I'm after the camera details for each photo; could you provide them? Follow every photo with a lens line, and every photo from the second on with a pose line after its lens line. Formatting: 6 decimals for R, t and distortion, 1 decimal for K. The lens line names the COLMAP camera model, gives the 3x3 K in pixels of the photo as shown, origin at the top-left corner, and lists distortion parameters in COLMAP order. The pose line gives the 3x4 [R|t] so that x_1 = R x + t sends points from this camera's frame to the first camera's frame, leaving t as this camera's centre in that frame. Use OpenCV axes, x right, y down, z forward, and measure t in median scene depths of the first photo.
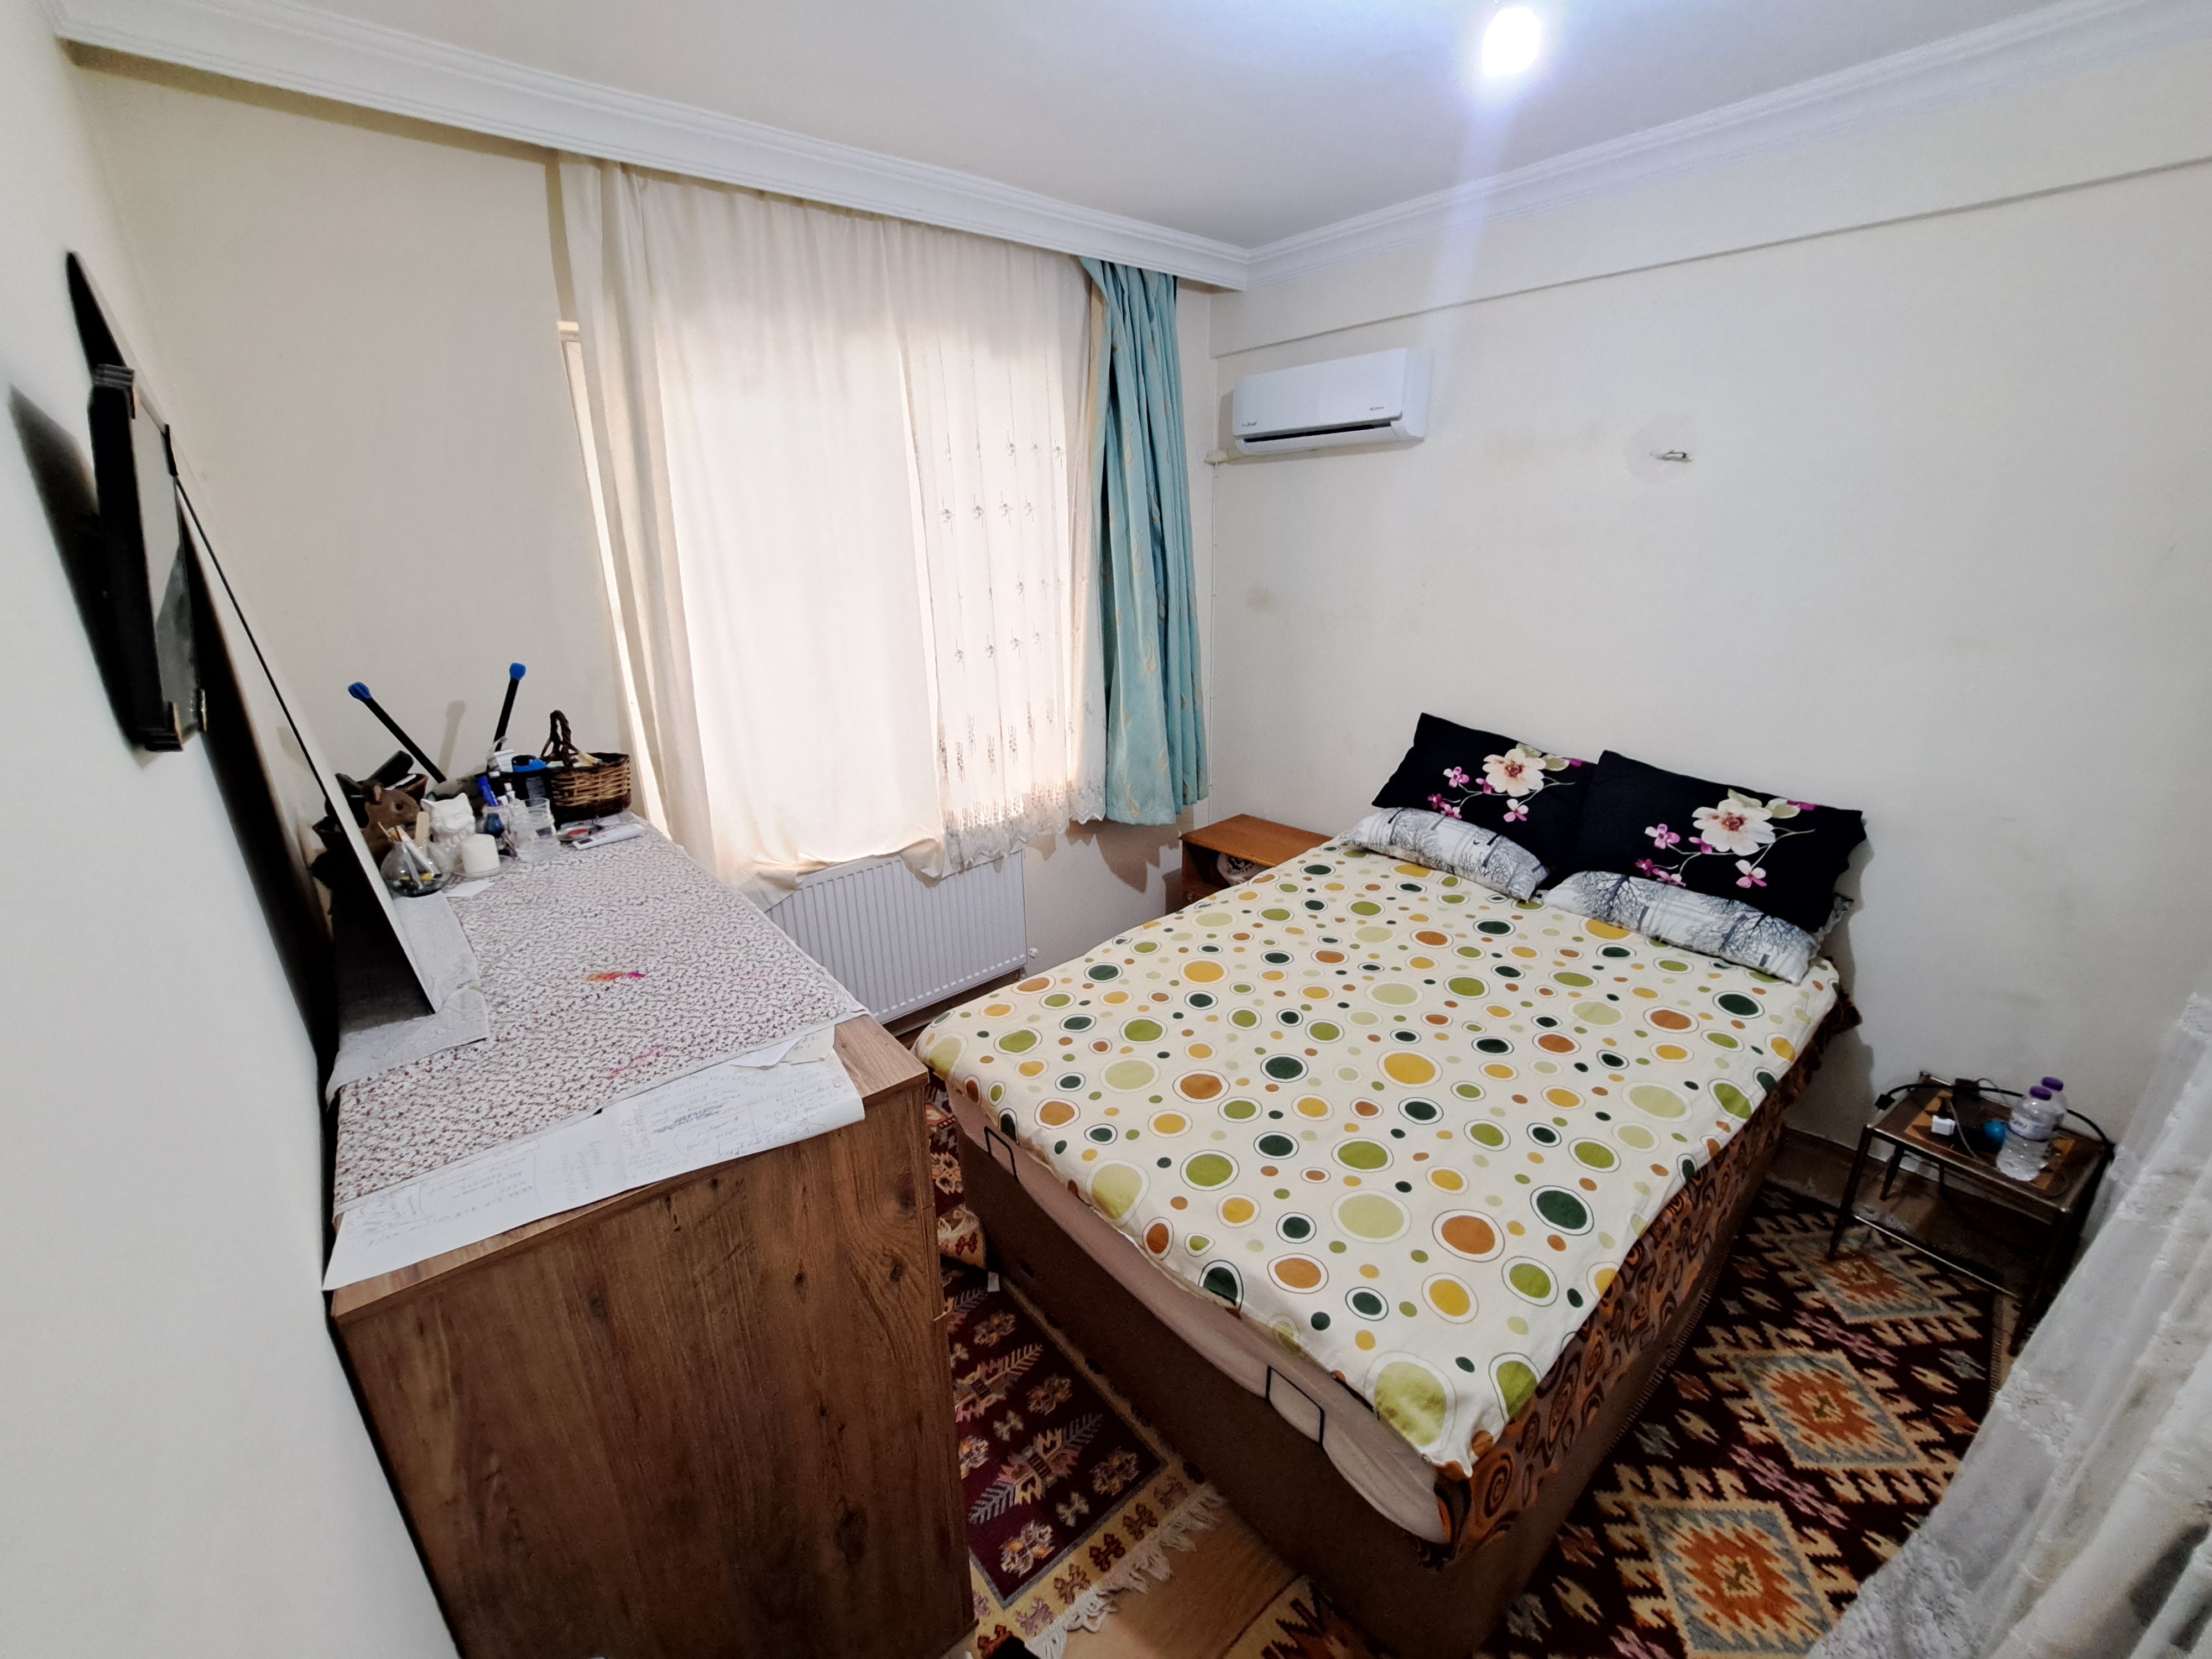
lens RADIAL K [[888.8, 0, 1093.5], [0, 888.8, 825.4], [0, 0, 1]] dist [-0.013256, -0.001095]
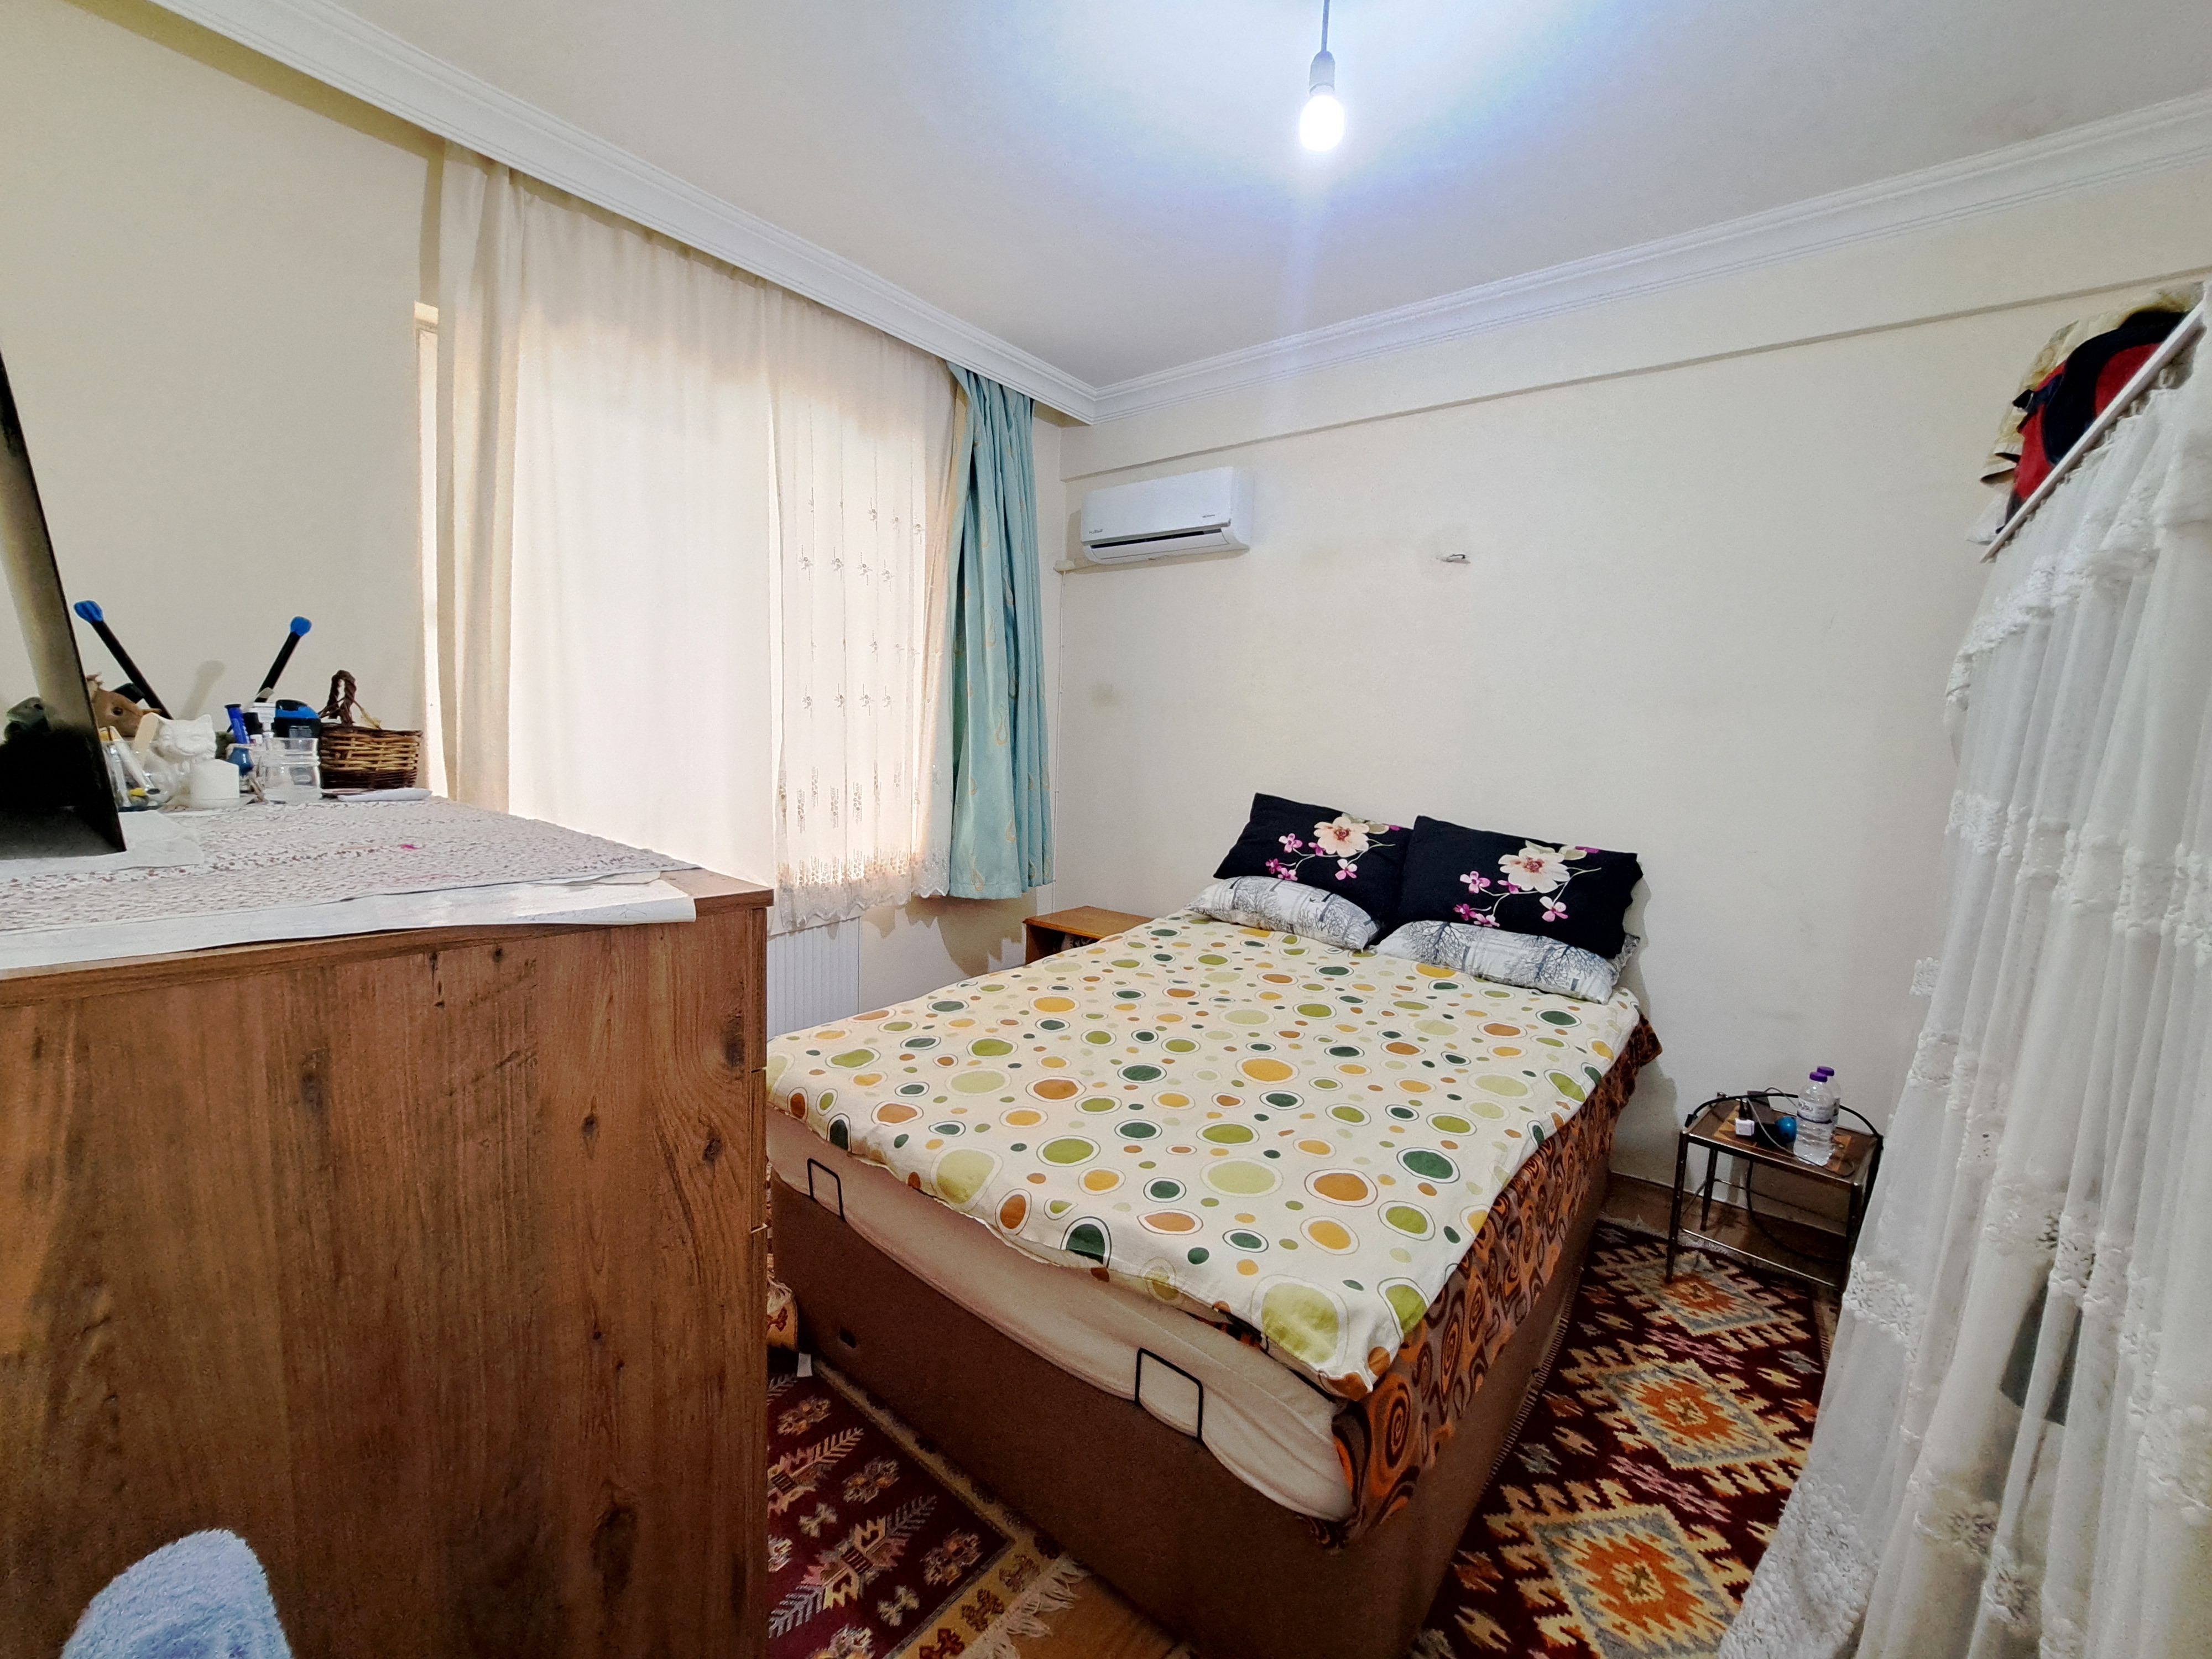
lens RADIAL K [[888.8, 0, 1096.3], [0, 888.8, 821.0], [0, 0, 1]] dist [-0.013256, -0.001095]
pose [[0.981820, 0.039985, 0.185553, -0.017872], [0.001428, 0.975976, -0.217871, 0.194314], [-0.189807, 0.214175, 0.958177, 0.037065]]
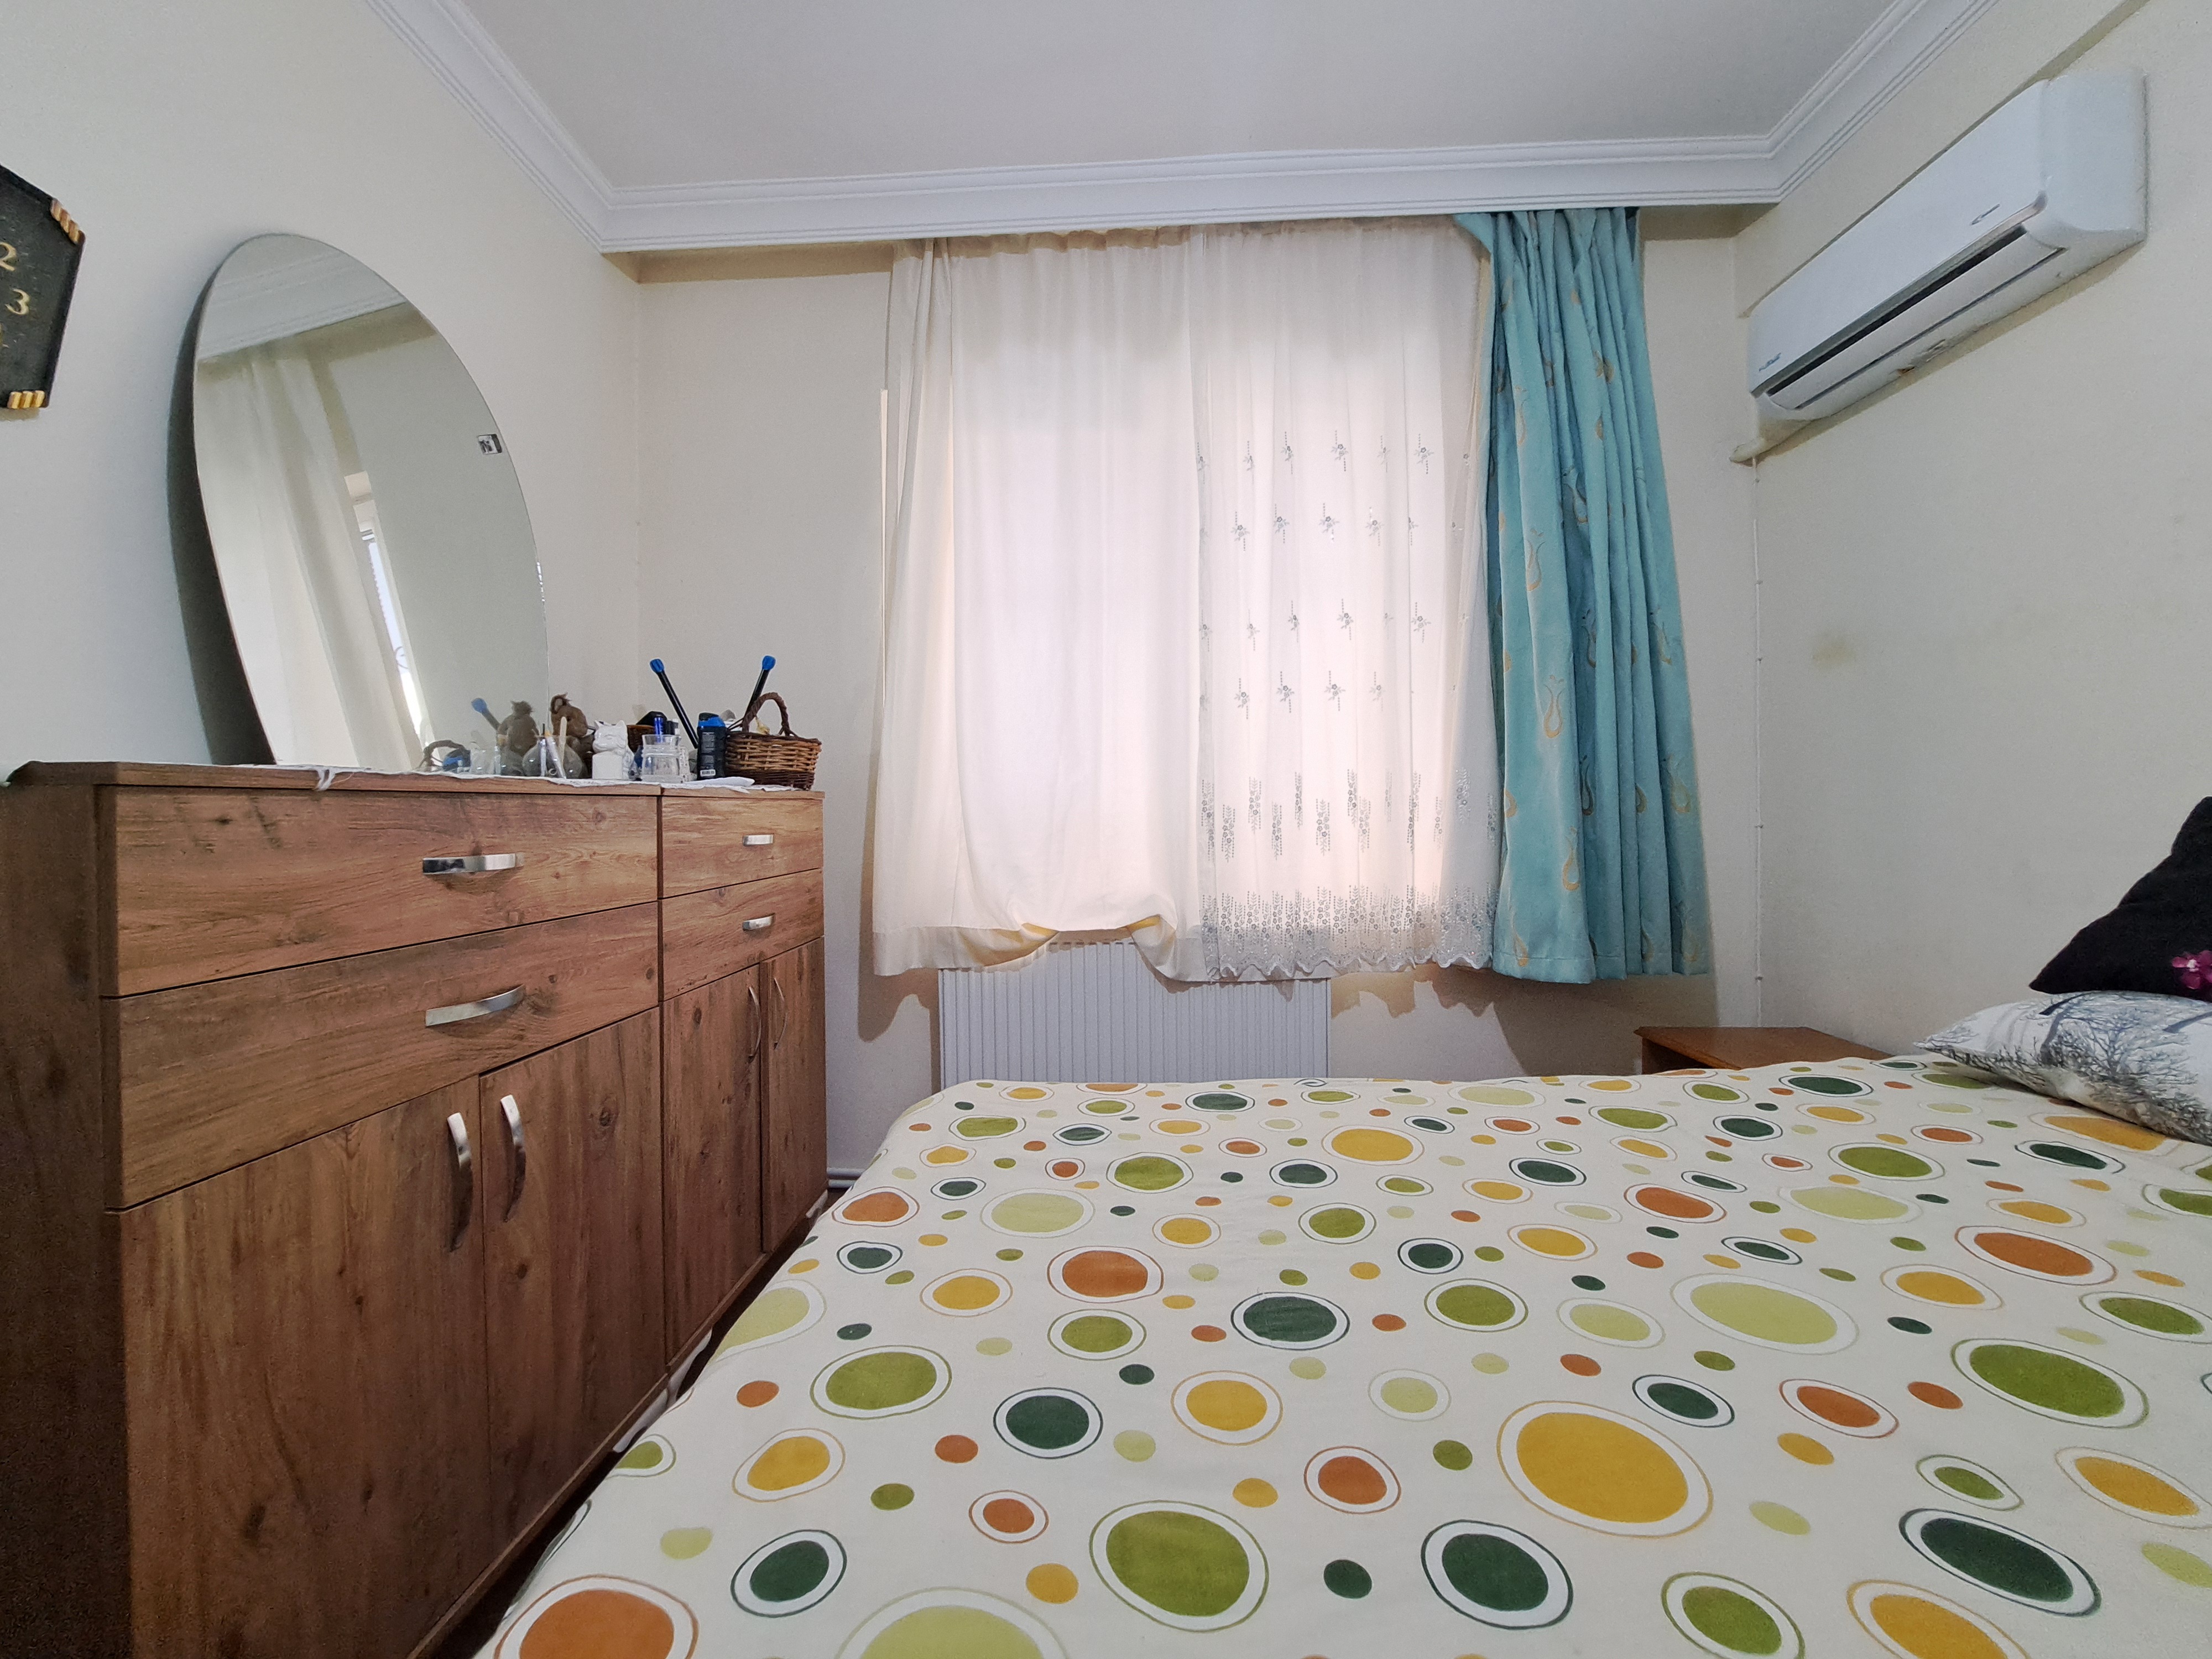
lens RADIAL K [[888.8, 0, 1081.2], [0, 888.8, 818.9], [0, 0, 1]] dist [-0.013256, -0.001095]
pose [[0.714886, 0.028326, -0.698667, 0.391623], [-0.232807, 0.951815, -0.199623, 0.134901], [0.659347, 0.305362, 0.687034, 0.502475]]
